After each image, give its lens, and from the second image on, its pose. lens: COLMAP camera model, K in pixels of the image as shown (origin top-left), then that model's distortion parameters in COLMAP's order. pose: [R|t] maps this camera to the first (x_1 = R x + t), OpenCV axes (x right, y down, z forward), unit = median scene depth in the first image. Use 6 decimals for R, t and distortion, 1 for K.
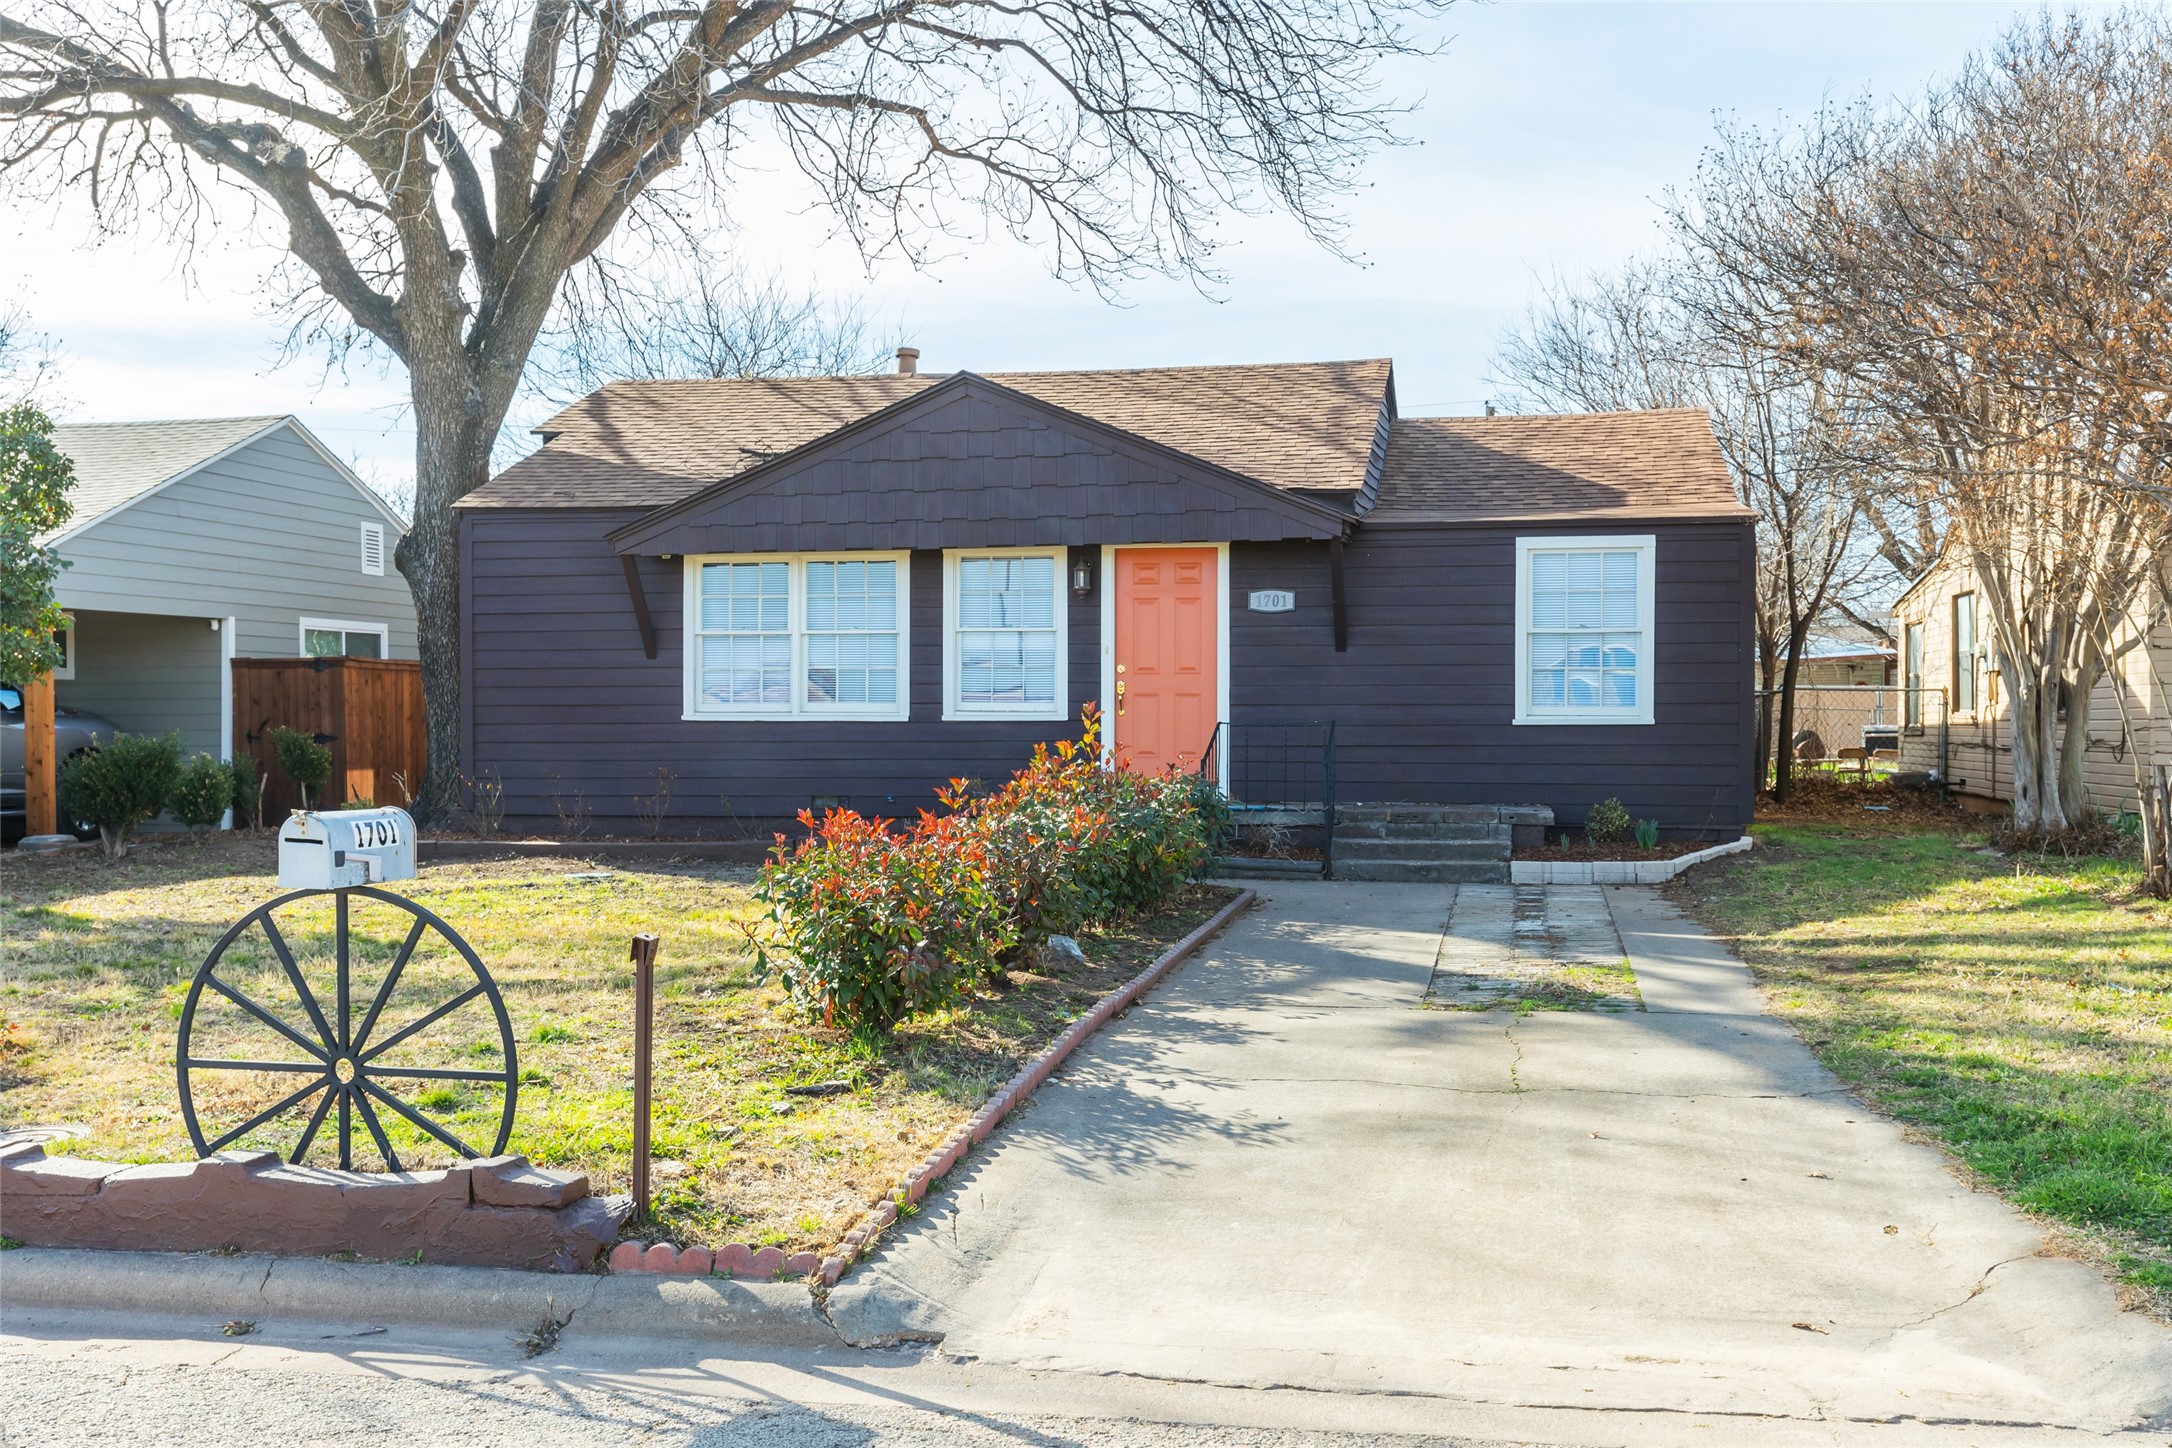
lens RADIAL K [[2213.2, 0, 1087.6], [0, 2213.2, 721.4], [0, 0, 1]] dist [-0.016472, 0.000000]
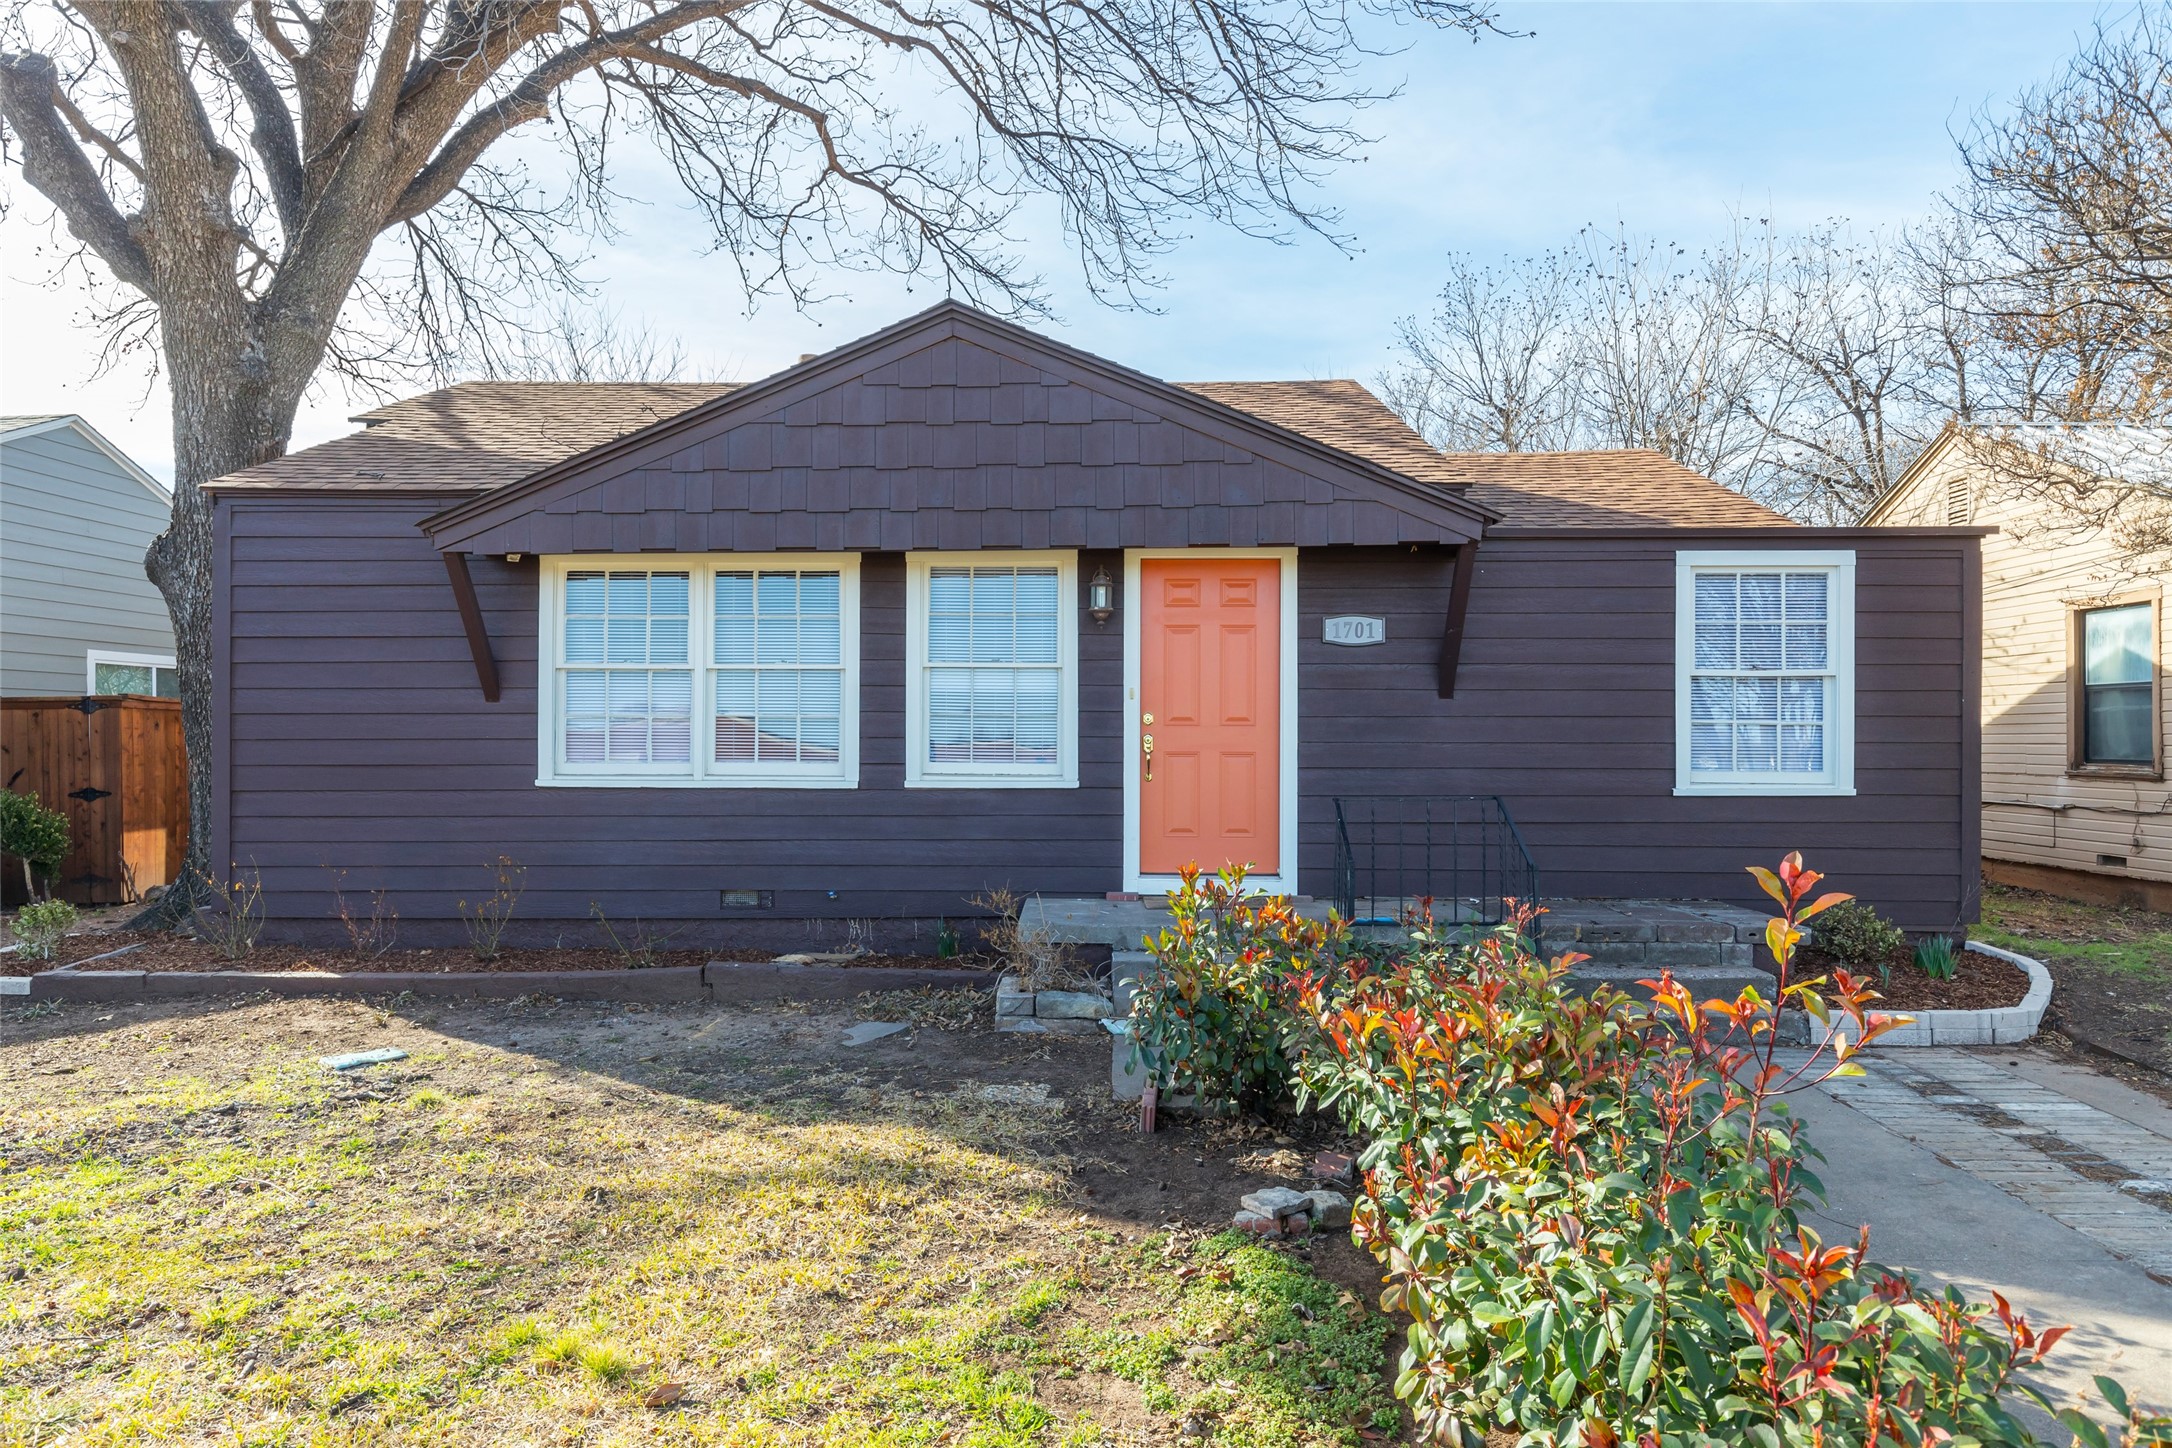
lens RADIAL K [[1402.6, 0, 1083.5], [0, 1402.6, 727.6], [0, 0, 1]] dist [0.002144, -0.000241]
pose [[0.985984, 0.003687, 0.166802, -0.083258], [-0.002033, 0.999947, -0.010088, -0.015504], [-0.166830, 0.009607, 0.985939, 0.518104]]
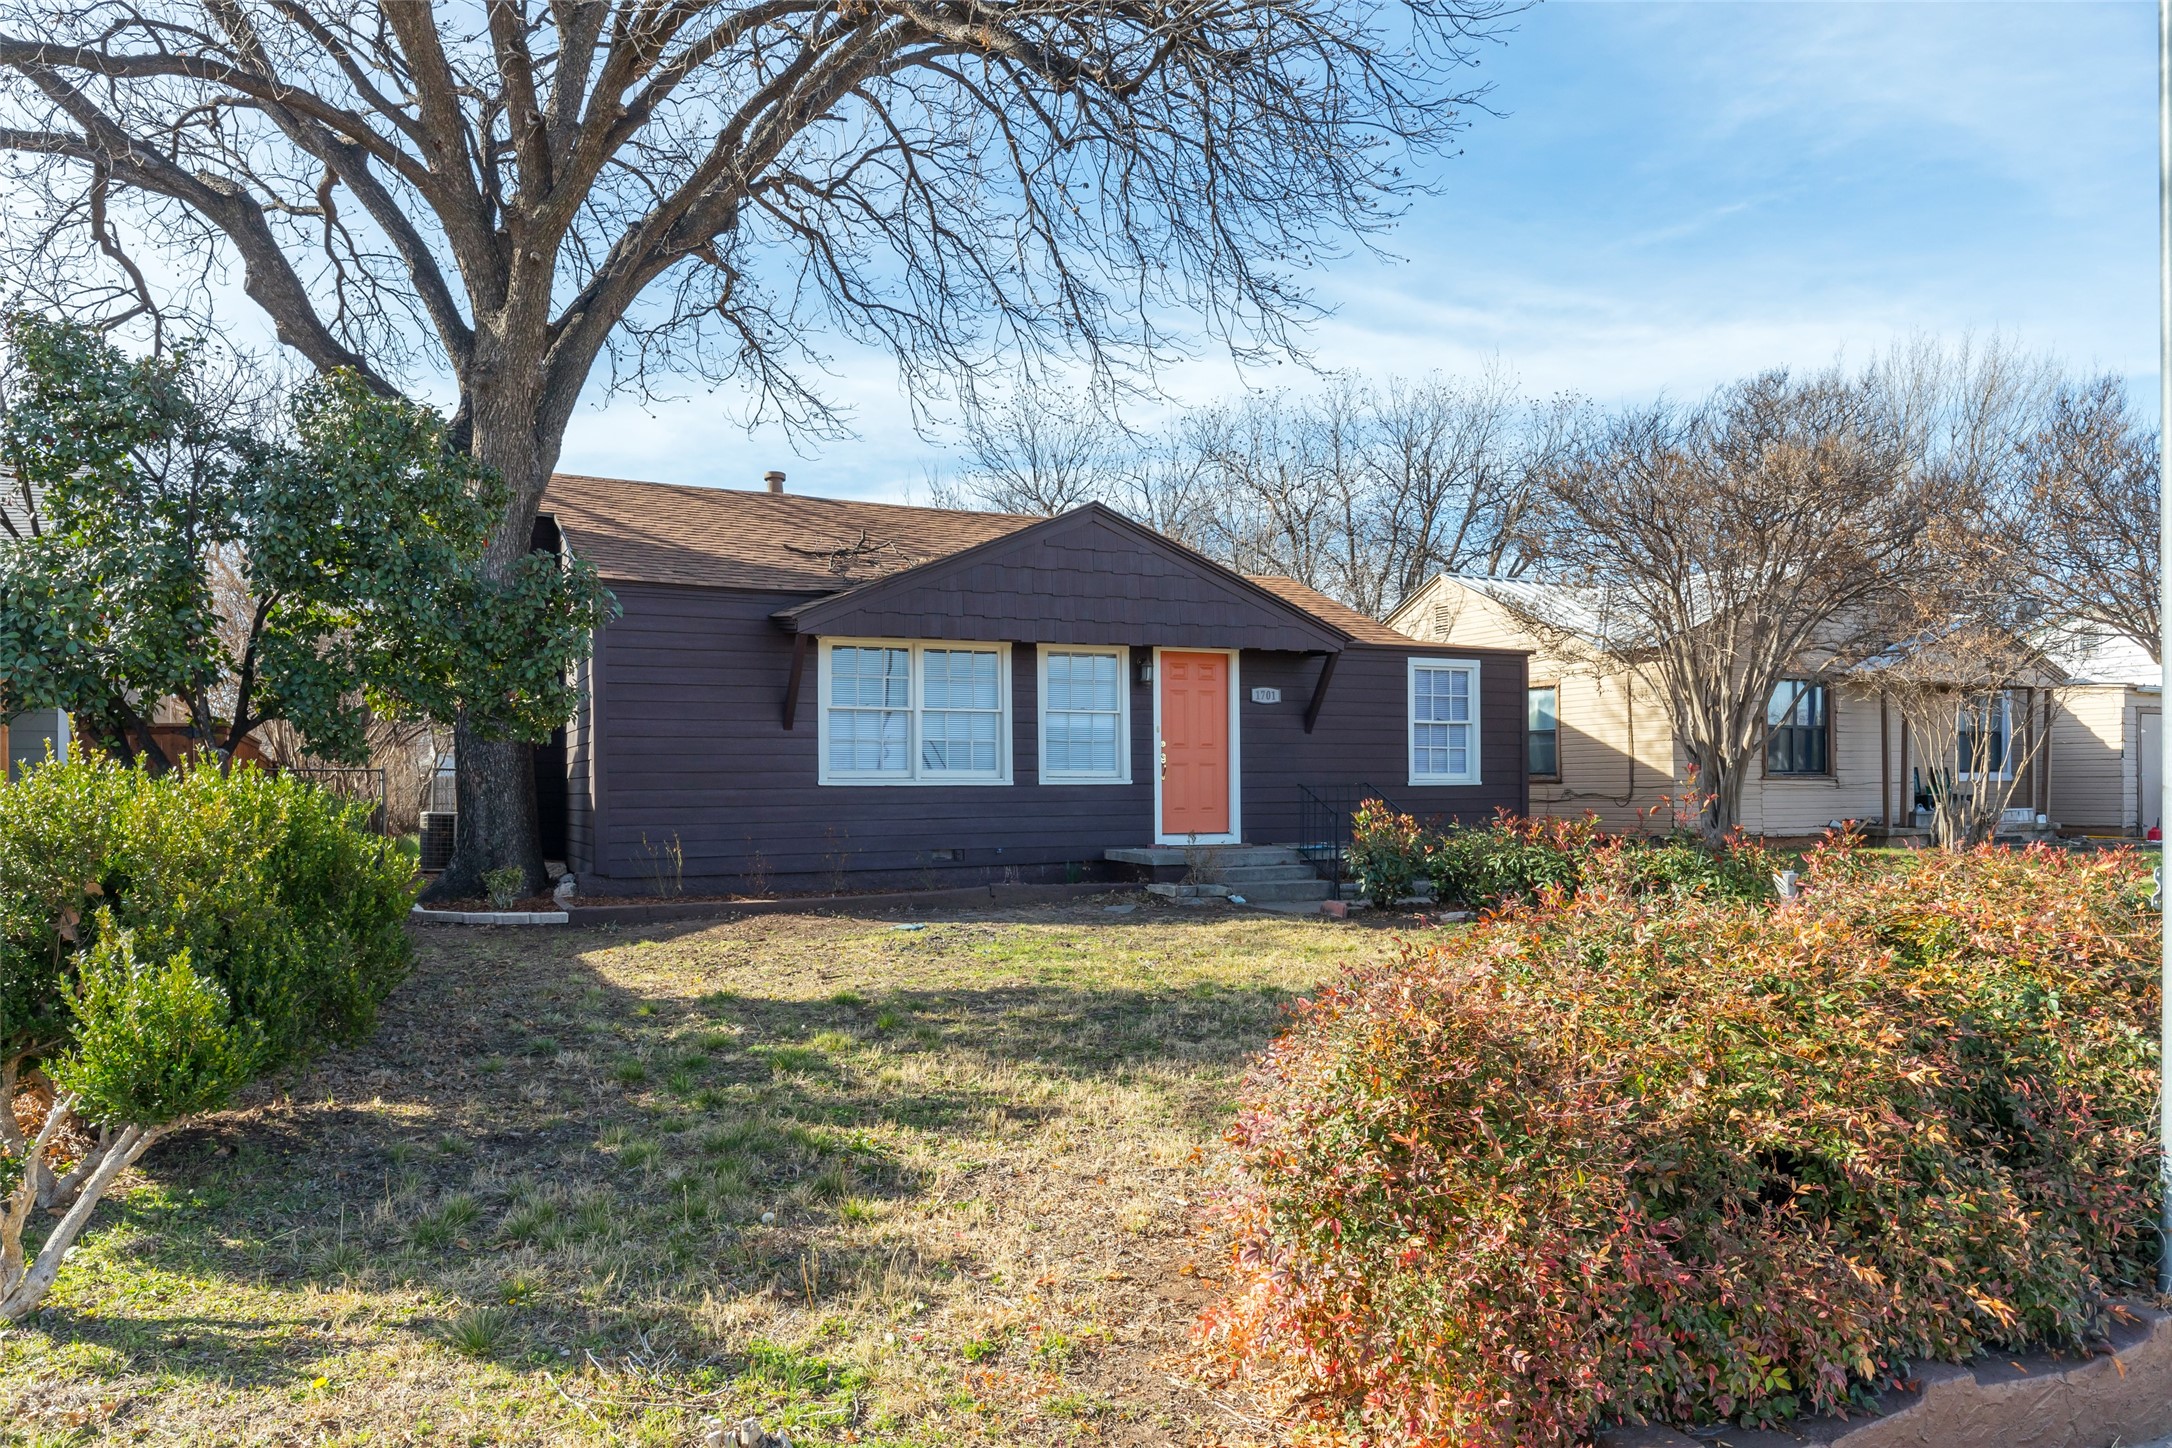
lens RADIAL K [[1486.8, 0, 1084.3], [0, 1486.8, 728.9], [0, 0, 1]] dist [0.000180, -0.000734]
pose [[0.798453, 0.018728, 0.601765, -0.527383], [0.002223, 0.999418, -0.034054, -0.003031], [-0.602052, 0.028528, 0.797947, 0.323766]]
